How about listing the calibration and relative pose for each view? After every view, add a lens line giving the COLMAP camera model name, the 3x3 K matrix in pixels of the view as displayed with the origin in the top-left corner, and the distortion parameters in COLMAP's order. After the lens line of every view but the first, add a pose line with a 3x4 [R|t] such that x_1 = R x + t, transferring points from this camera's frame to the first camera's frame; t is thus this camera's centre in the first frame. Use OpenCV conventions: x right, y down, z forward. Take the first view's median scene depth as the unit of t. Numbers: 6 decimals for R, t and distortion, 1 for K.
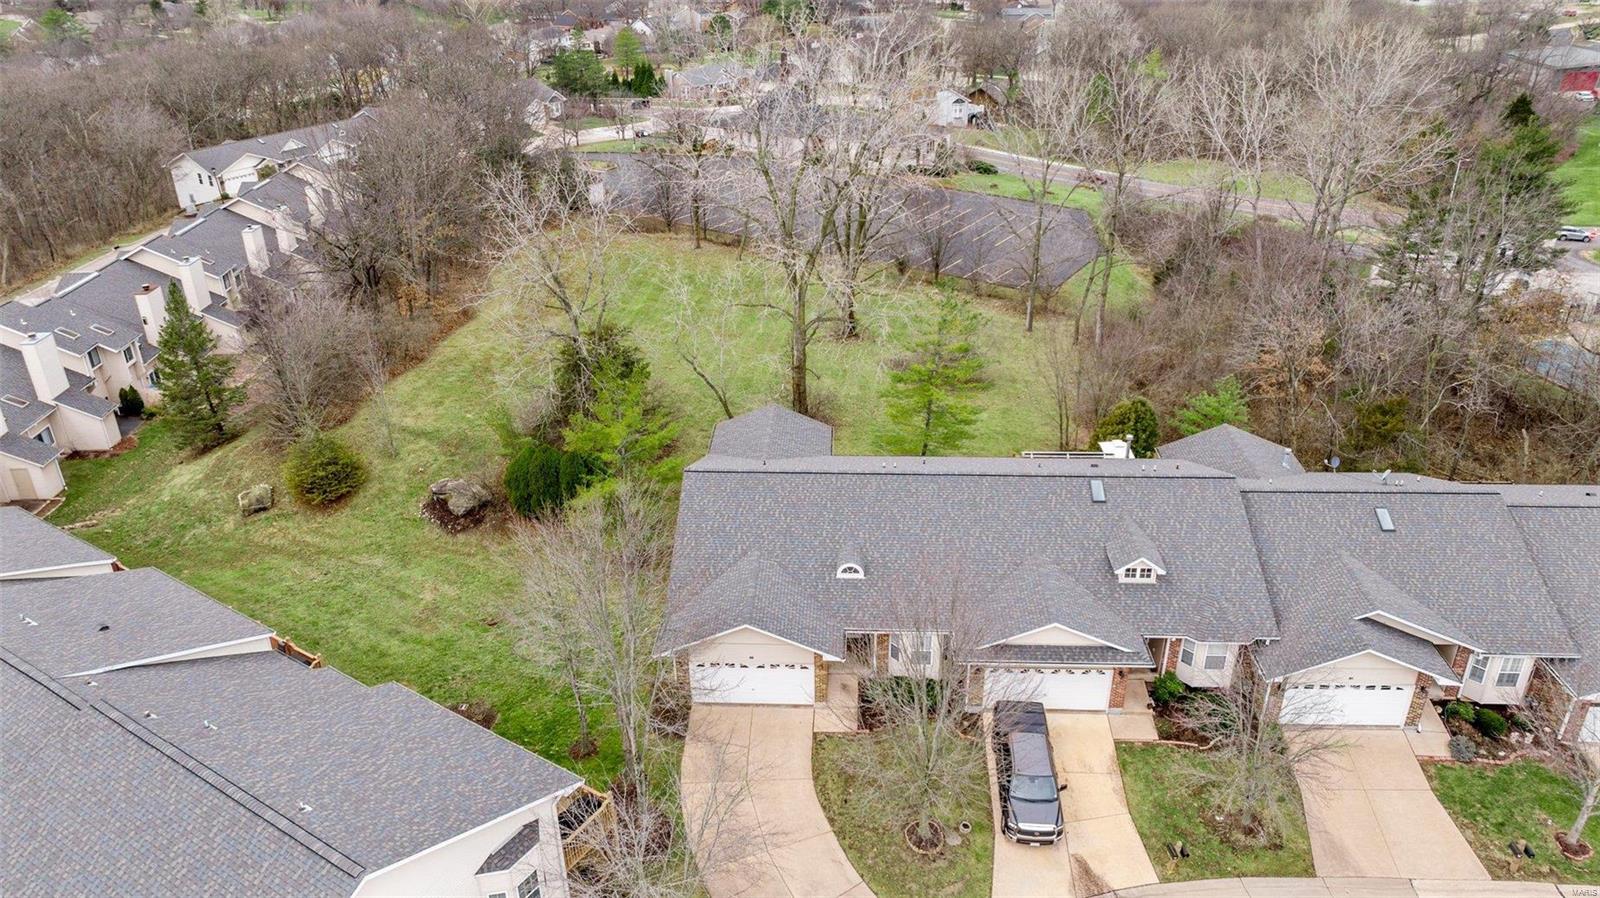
lens RADIAL K [[1121.6, 0, 800.0], [0, 1121.6, 449.0], [0, 0, 1]] dist [-0.004656, 0.001178]
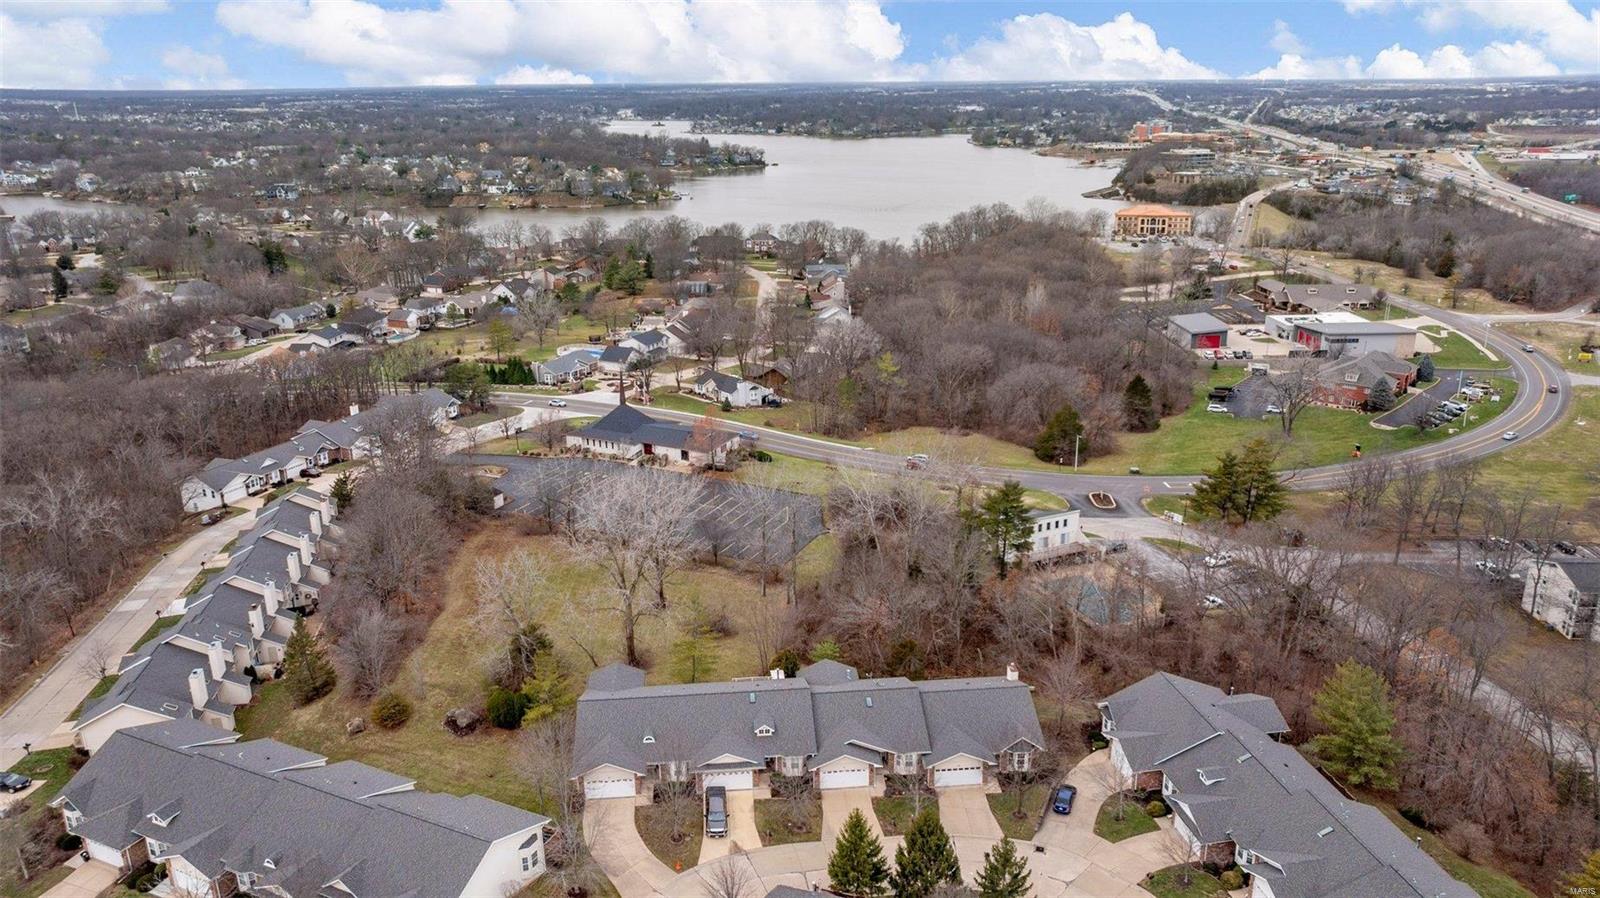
lens RADIAL K [[1121.6, 0, 800.0], [0, 1121.6, 449.0], [0, 0, 1]] dist [-0.004656, 0.001178]
pose [[0.990813, -0.041780, 0.128621, 0.064386], [0.060982, 0.986927, -0.149187, -0.101894], [-0.120706, 0.155660, 0.980408, -1.188679]]
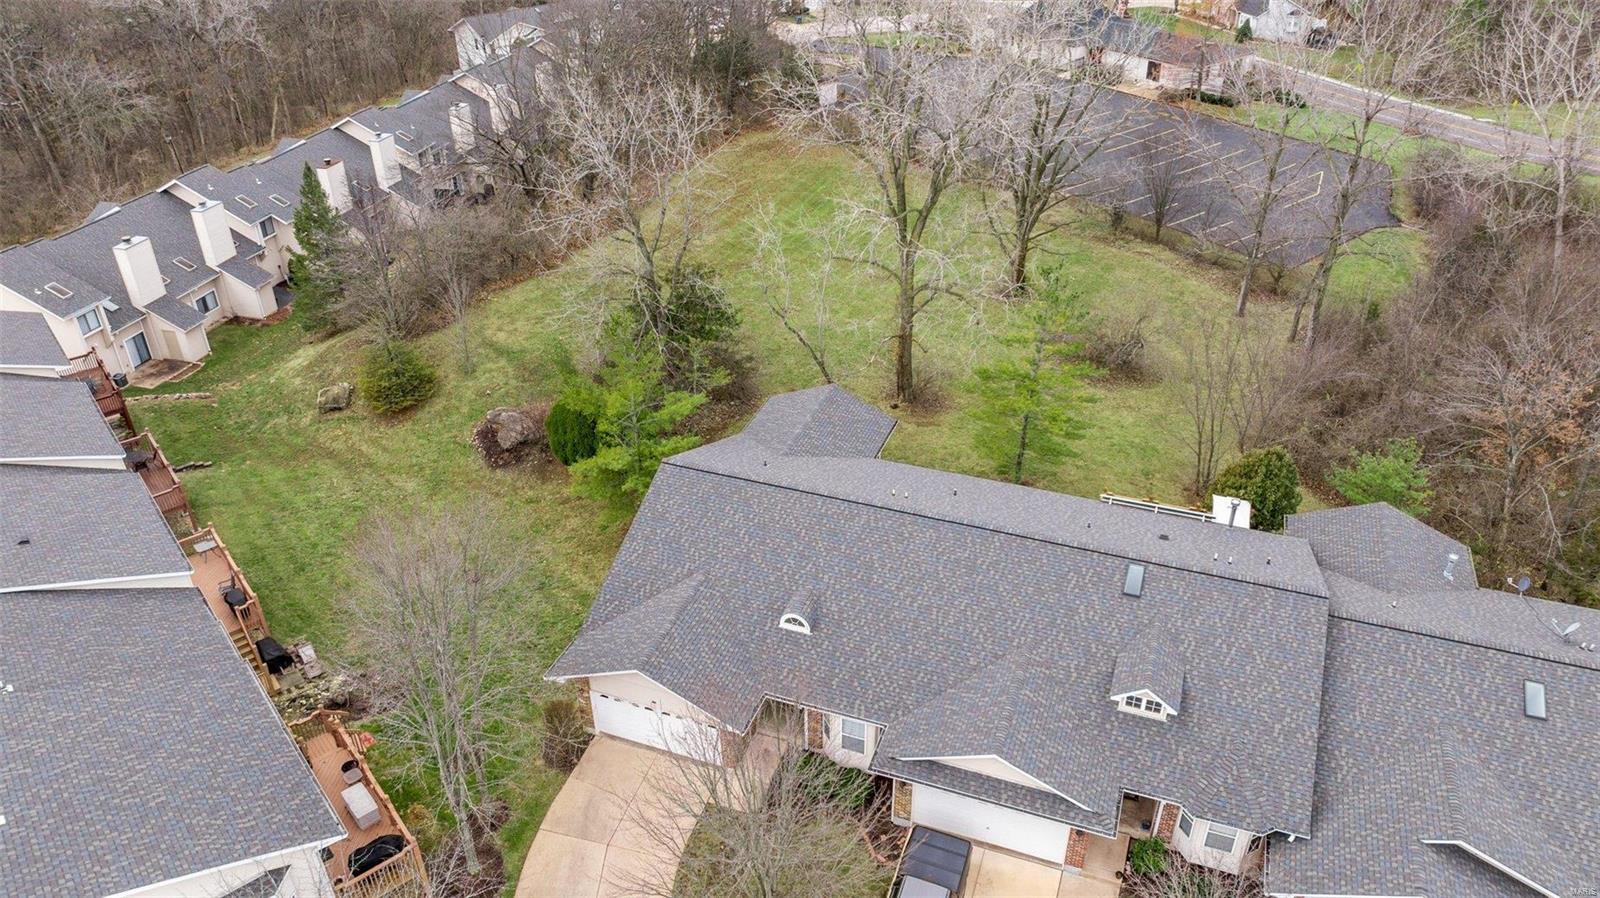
lens RADIAL K [[1114.0, 0, 800.0], [0, 1114.0, 449.0], [0, 0, 1]] dist [-0.008362, 0.000515]
pose [[0.952026, 0.166061, -0.257041, 0.185431], [-0.139951, 0.983237, 0.116870, -0.089756], [0.272140, -0.075291, 0.959308, 0.163237]]
